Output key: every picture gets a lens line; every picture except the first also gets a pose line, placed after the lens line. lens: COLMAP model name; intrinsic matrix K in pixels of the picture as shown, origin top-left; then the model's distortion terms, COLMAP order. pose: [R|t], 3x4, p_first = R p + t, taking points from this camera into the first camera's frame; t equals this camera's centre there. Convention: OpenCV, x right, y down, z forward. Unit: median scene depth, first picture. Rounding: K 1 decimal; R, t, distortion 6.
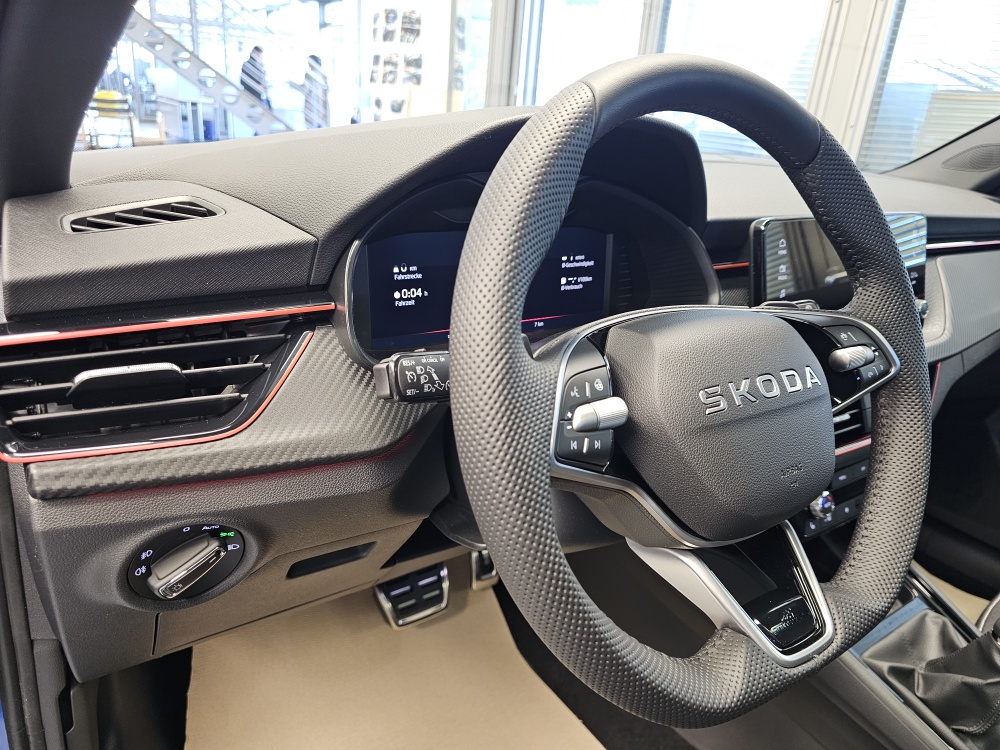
lens RADIAL K [[683.6, 0, 503.5], [0, 683.6, 383.2], [0, 0, 1]] dist [0.001356, -0.003298]
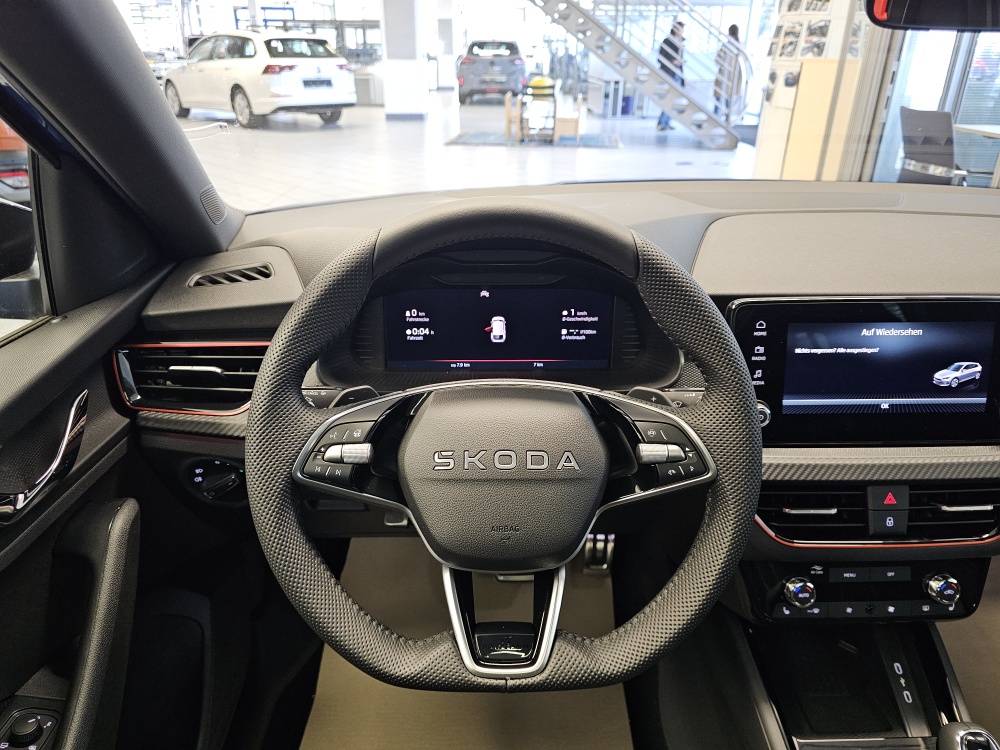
lens RADIAL K [[672.5, 0, 500.0], [0, 672.5, 375.0], [0, 0, 1]] dist [0.007177, -0.001833]
pose [[0.831681, 0.168389, -0.529105, 0.629187], [-0.147088, 0.985678, 0.082491, -0.157951], [0.535418, 0.009219, 0.844537, -0.035741]]
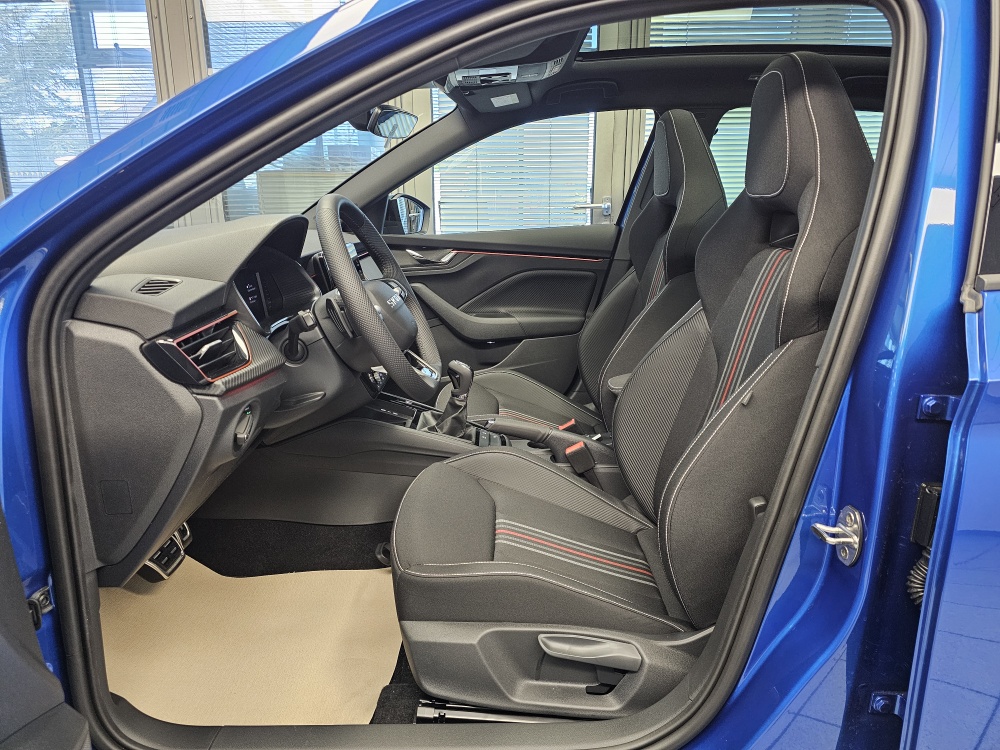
lens RADIAL K [[672.5, 0, 500.0], [0, 672.5, 375.0], [0, 0, 1]] dist [0.007177, -0.001833]
pose [[0.550360, -0.292744, 0.781924, -1.088110], [0.357585, 0.928924, 0.096092, 0.123209], [-0.754478, 0.226719, 0.615923, -0.665473]]
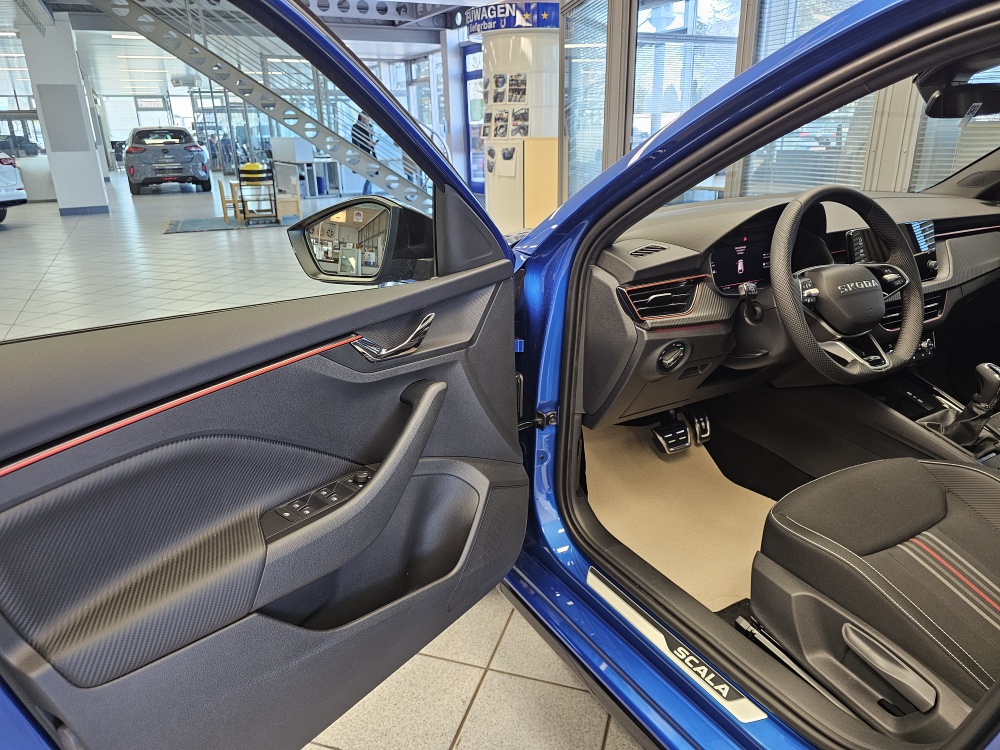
lens RADIAL K [[683.1, 0, 500.0], [0, 683.1, 375.0], [0, 0, 1]] dist [0.040068, -0.048497]
pose [[0.991726, -0.069495, -0.107932, -0.598609], [0.064623, 0.996755, -0.048000, 0.290943], [0.110917, 0.040628, 0.992999, -1.469603]]
